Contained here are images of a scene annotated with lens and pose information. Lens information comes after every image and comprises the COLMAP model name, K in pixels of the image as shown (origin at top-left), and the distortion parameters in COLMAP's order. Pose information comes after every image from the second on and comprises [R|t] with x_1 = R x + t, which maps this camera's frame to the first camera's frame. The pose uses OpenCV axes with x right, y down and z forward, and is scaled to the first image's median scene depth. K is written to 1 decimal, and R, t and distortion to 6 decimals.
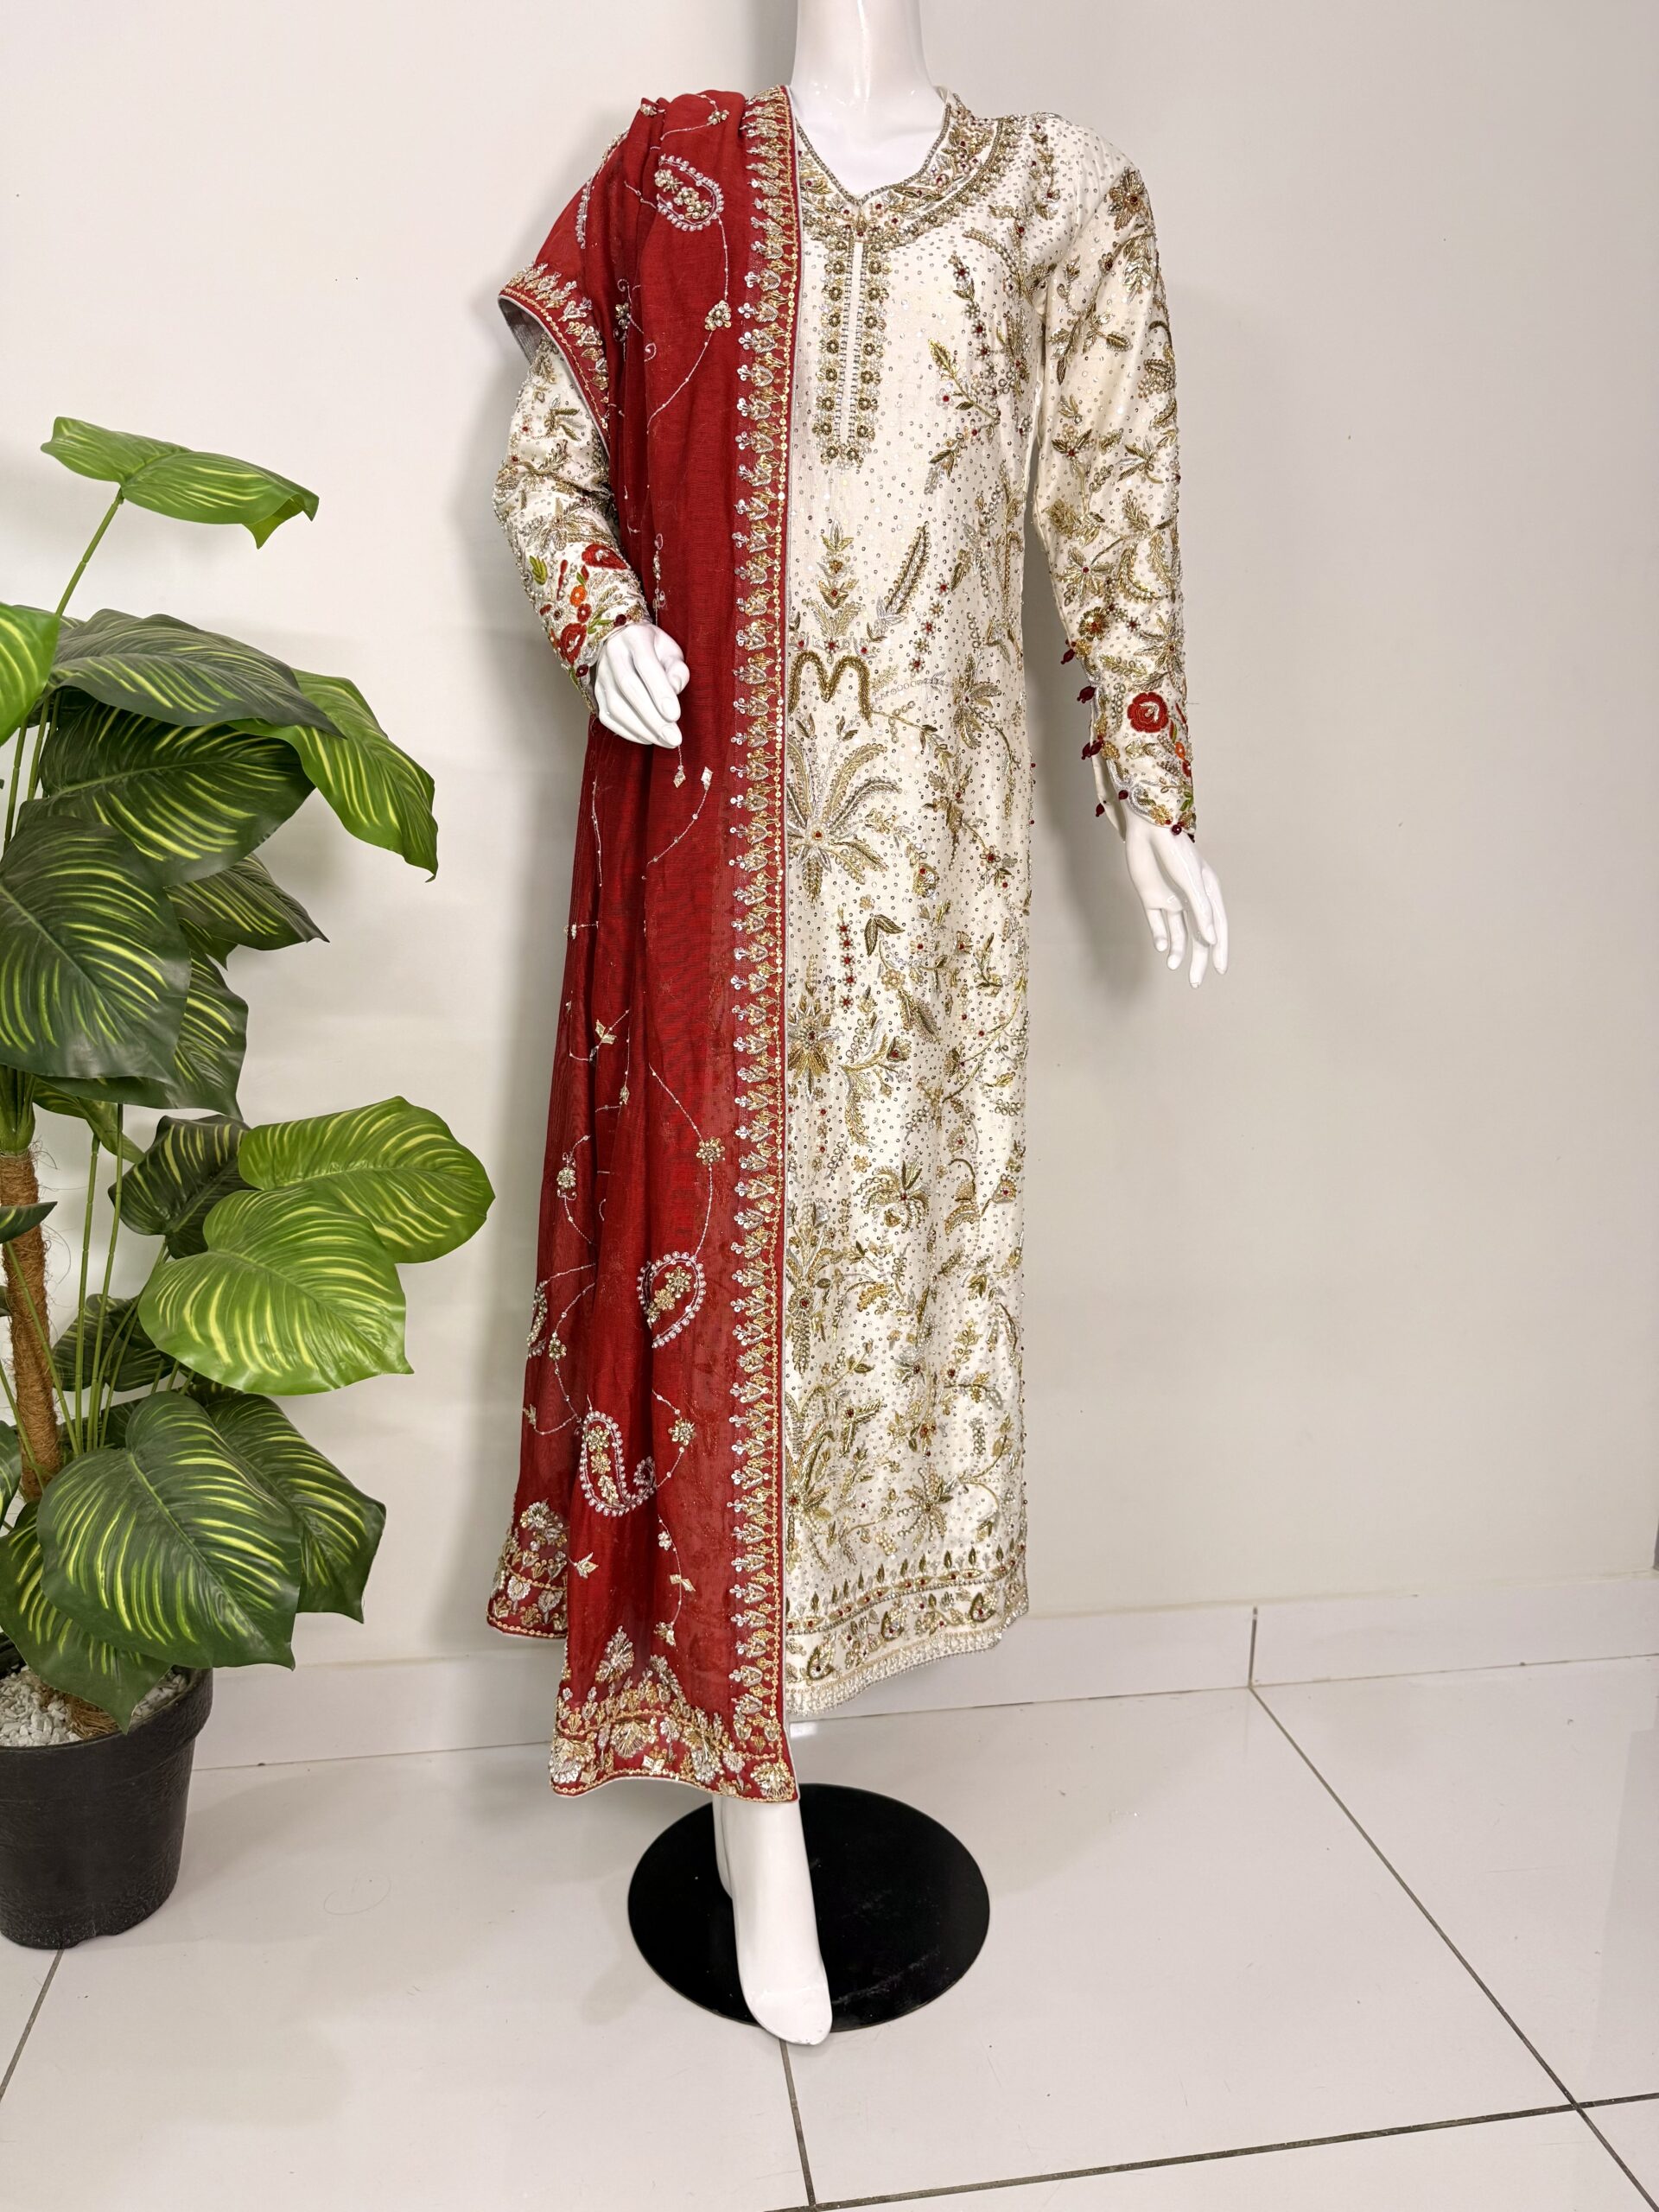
lens RADIAL K [[1581.7, 0, 822.6], [0, 1581.7, 1120.8], [0, 0, 1]] dist [0.131219, -0.253170]
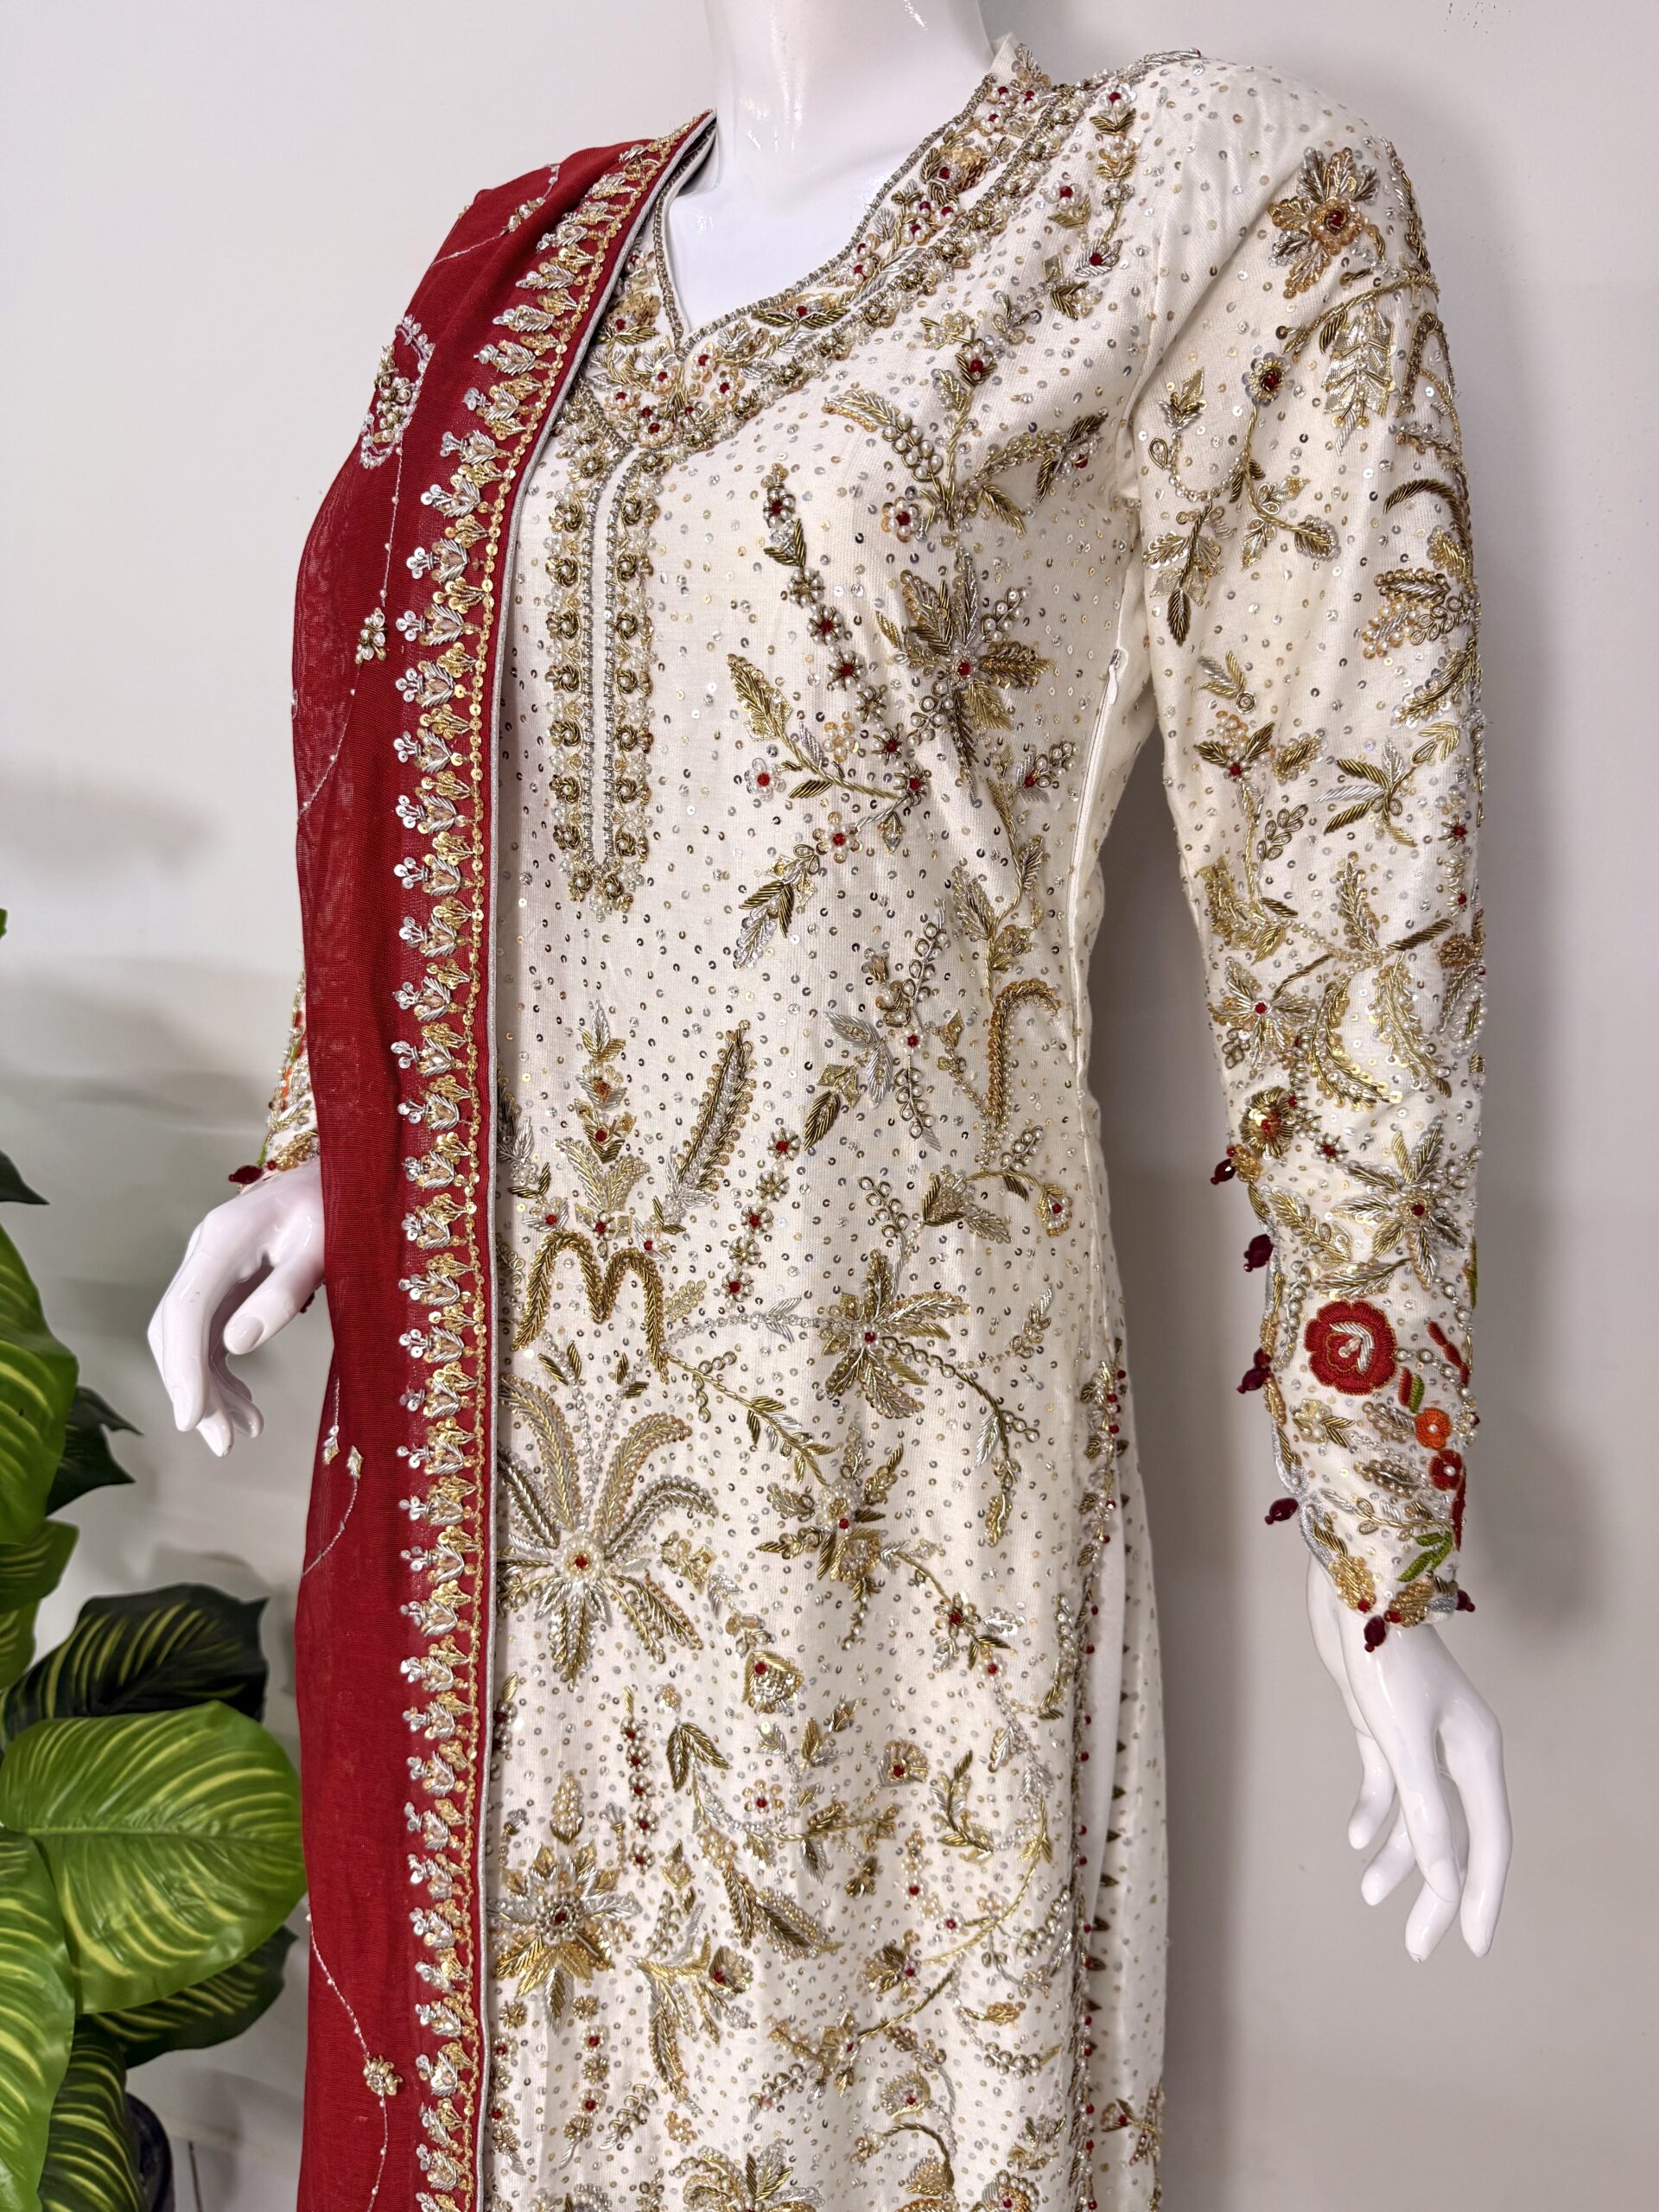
lens RADIAL K [[1552.1, 0, 833.5], [0, 1552.1, 1111.2], [0, 0, 1]] dist [0.155581, -0.309290]
pose [[0.871030, 0.087348, -0.483401, 0.303412], [-0.067853, 0.996025, 0.057713, -0.357506], [0.486521, -0.017469, 0.873494, 0.573967]]
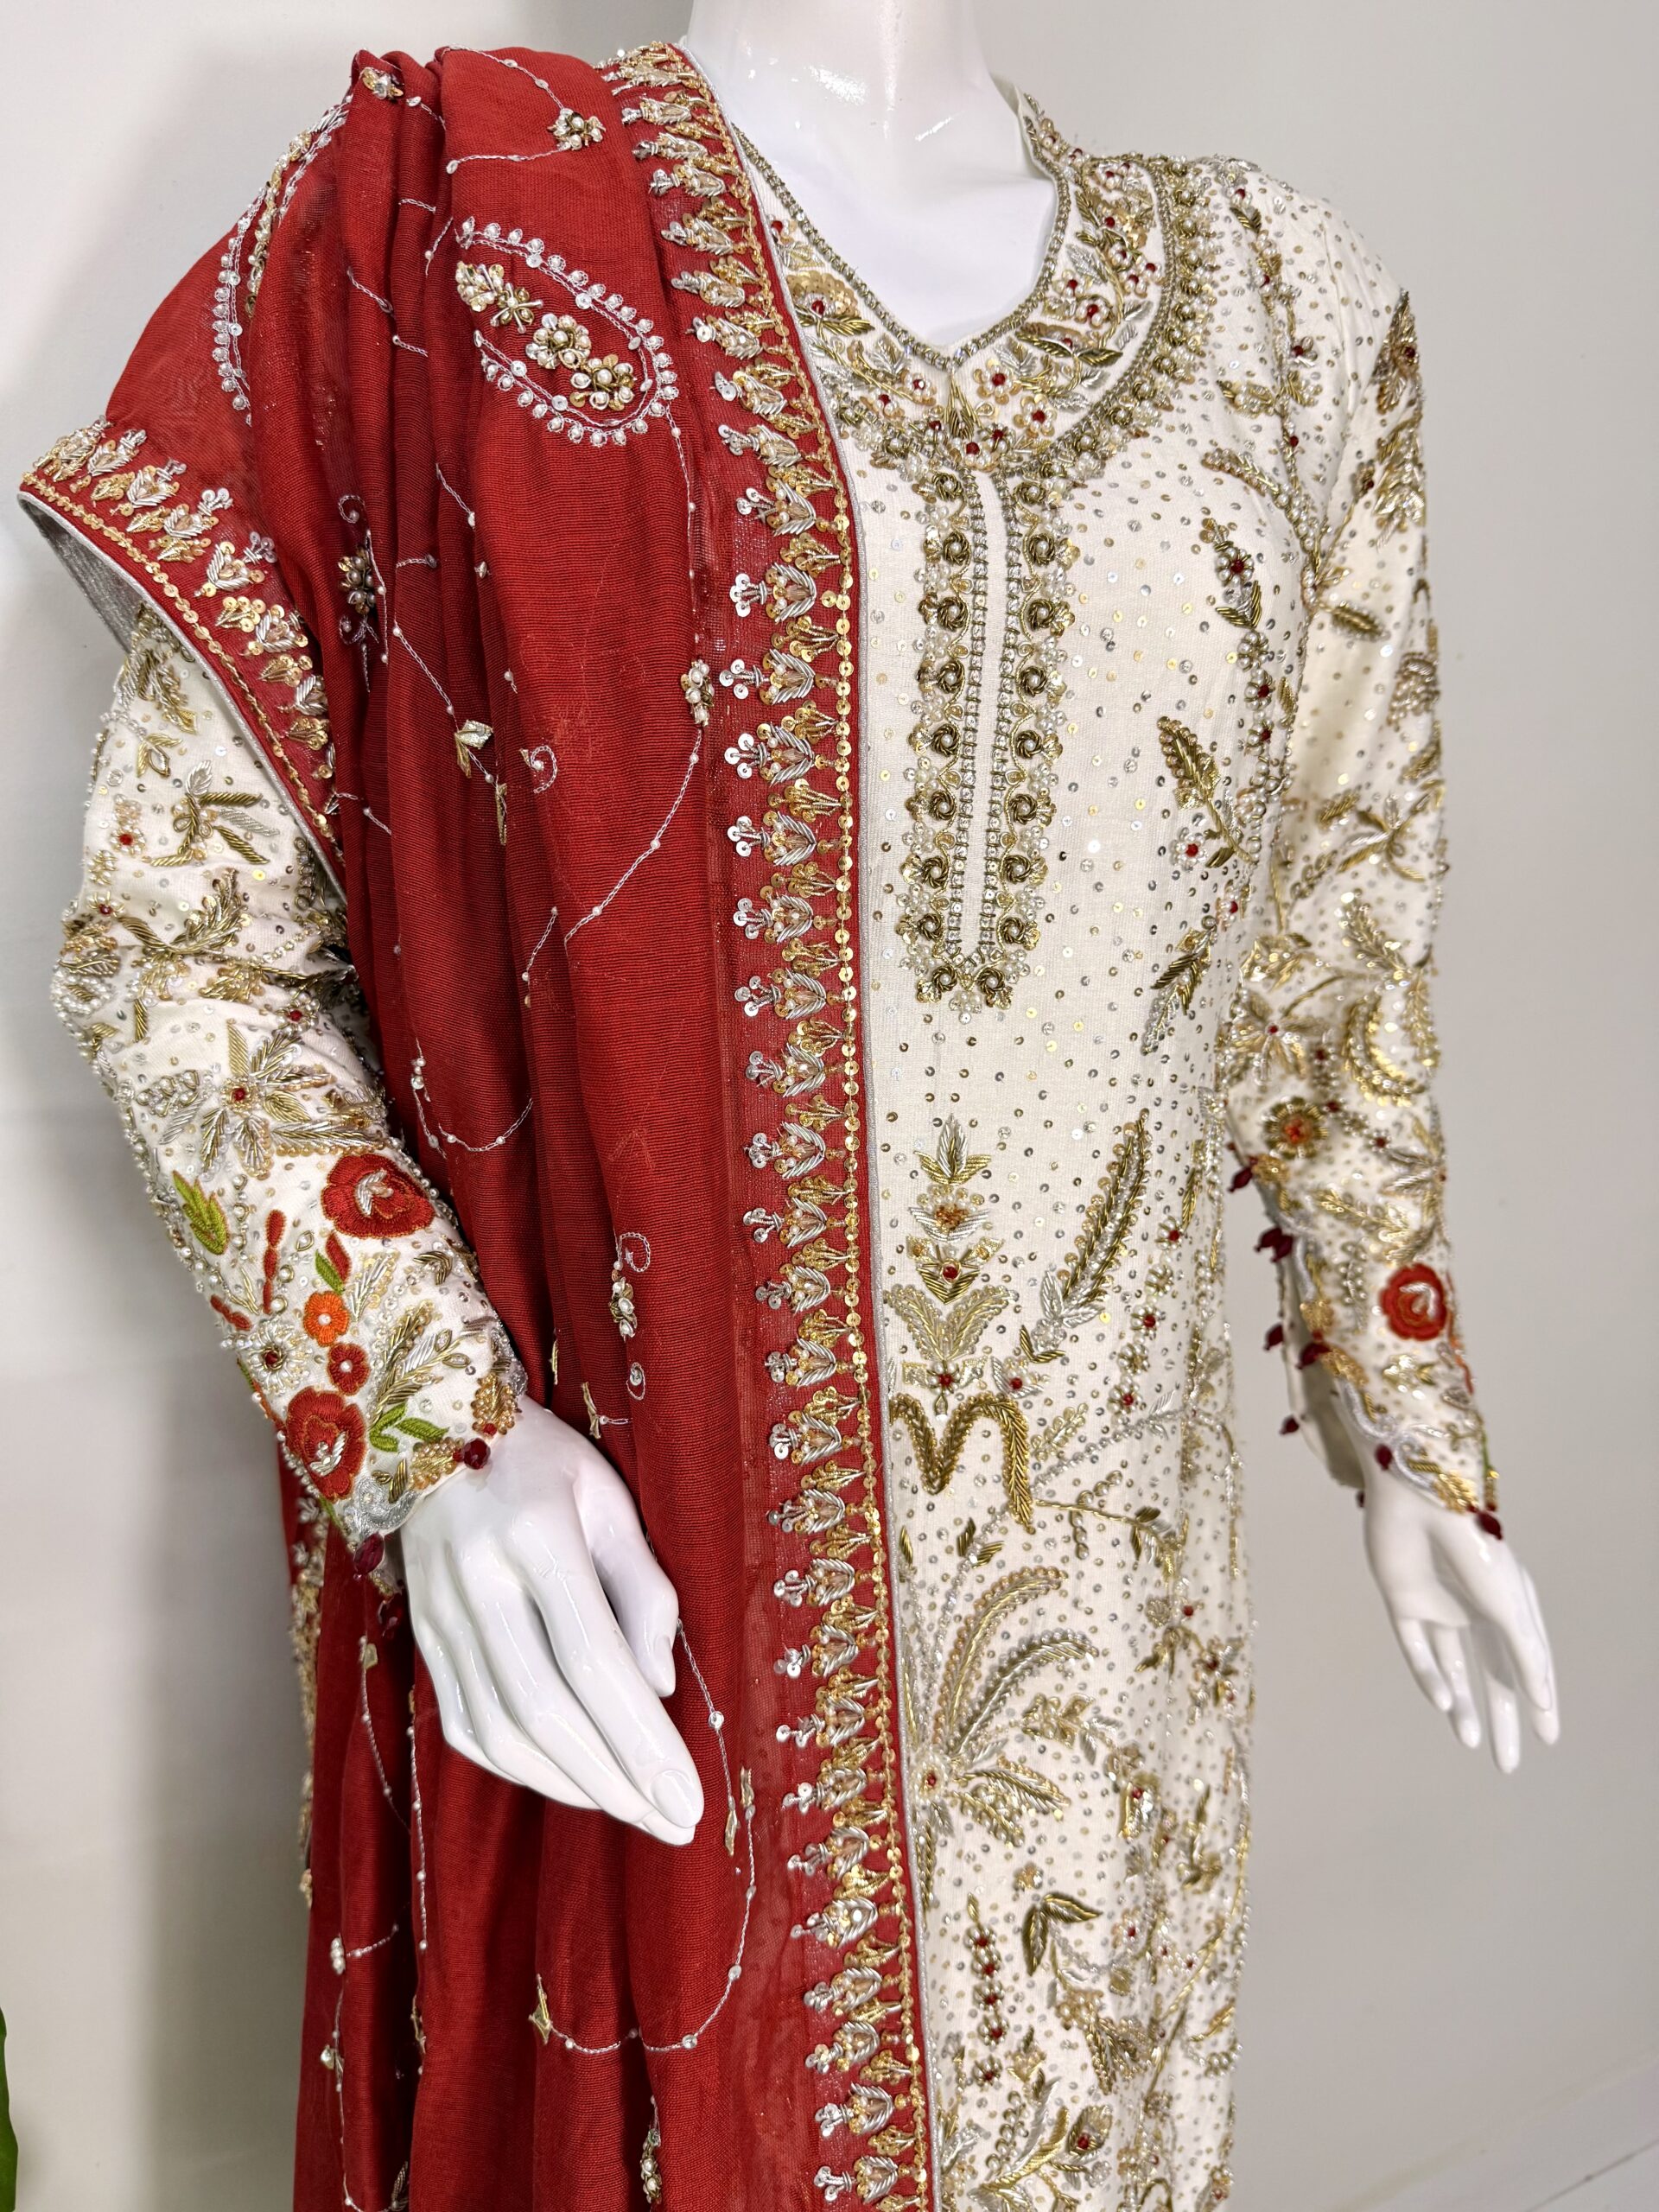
lens RADIAL K [[1570.3, 0, 817.1], [0, 1570.3, 1108.5], [0, 0, 1]] dist [0.148785, -0.355751]
pose [[0.961707, -0.082370, 0.261409, -0.131231], [0.070375, 0.996007, 0.054938, -0.385270], [-0.264890, -0.034438, 0.963663, 0.573169]]
